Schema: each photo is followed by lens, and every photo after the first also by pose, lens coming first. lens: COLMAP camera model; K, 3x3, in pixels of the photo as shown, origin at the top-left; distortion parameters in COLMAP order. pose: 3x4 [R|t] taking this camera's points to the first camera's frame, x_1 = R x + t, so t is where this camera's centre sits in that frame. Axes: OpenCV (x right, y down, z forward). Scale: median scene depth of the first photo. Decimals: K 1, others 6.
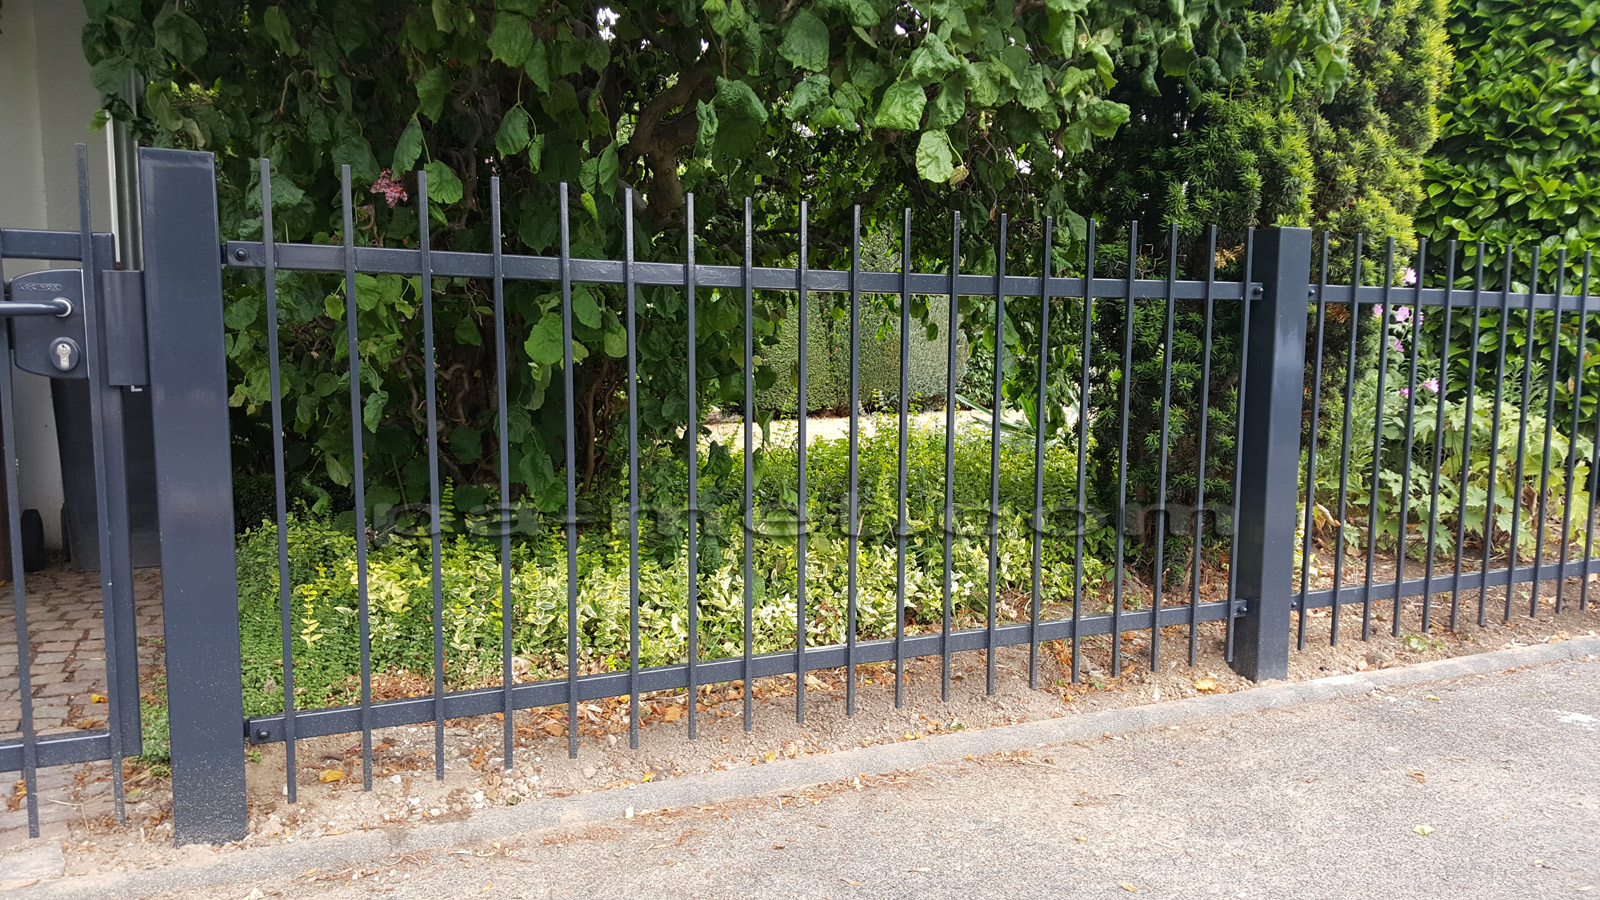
lens RADIAL K [[1045.0, 0, 800.6], [0, 1045.0, 458.5], [0, 0, 1]] dist [0.000167, -0.037652]
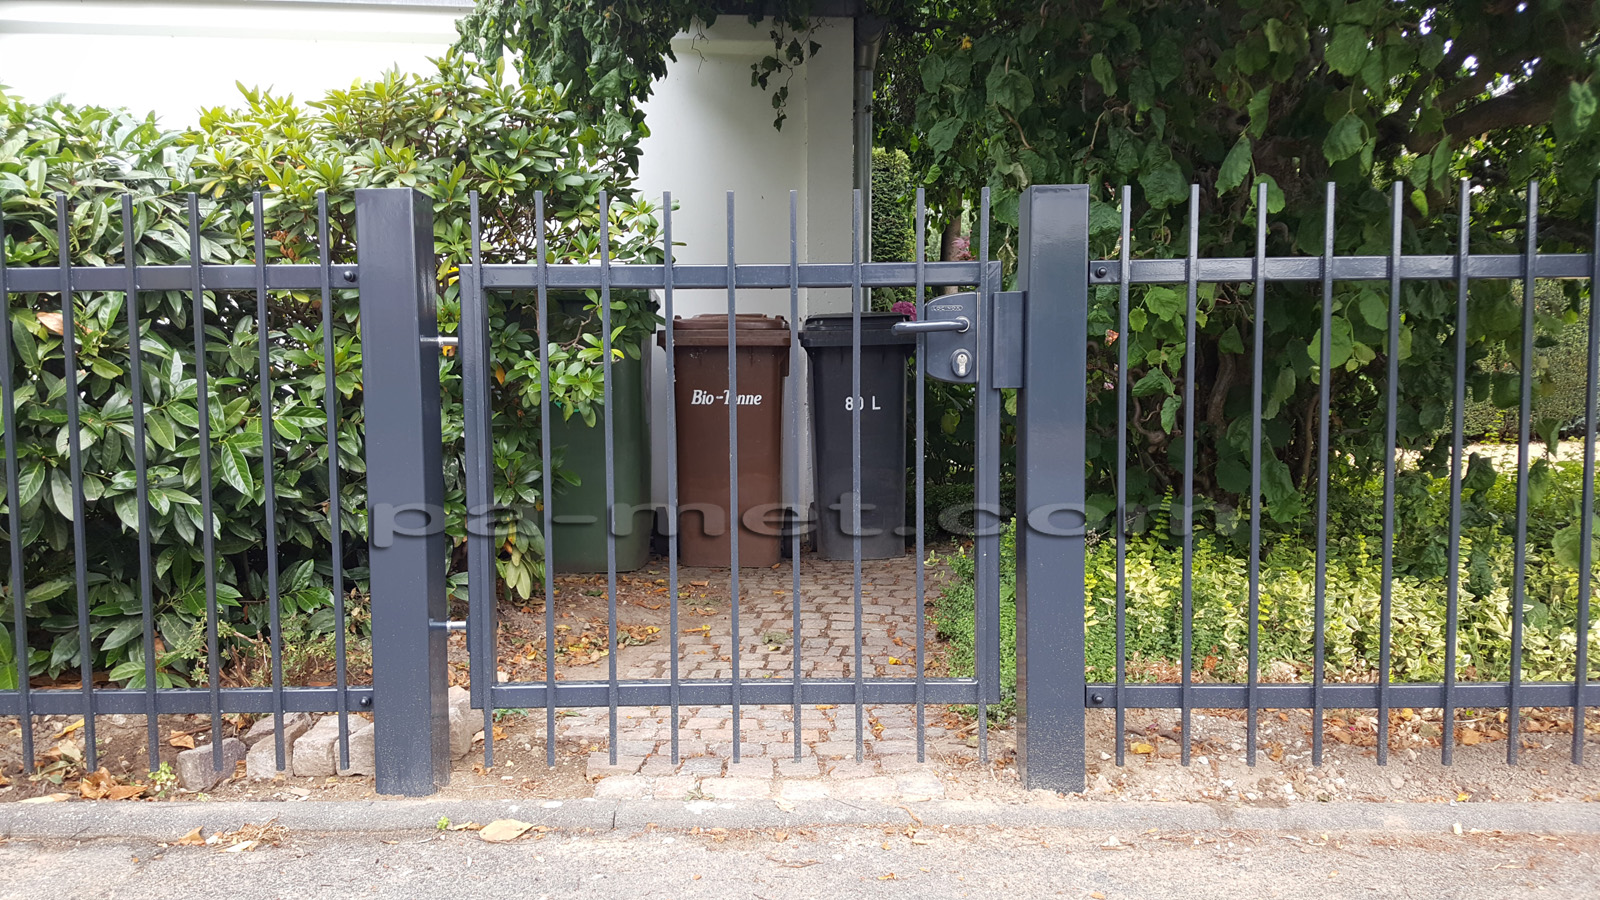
lens RADIAL K [[1063.2, 0, 800.0], [0, 1063.2, 450.0], [0, 0, 1]] dist [0.002911, -0.040344]
pose [[0.876300, 0.007252, -0.481712, -0.232494], [-0.025367, 0.999194, -0.031104, 0.037941], [0.481098, 0.039476, 0.875778, -0.151573]]
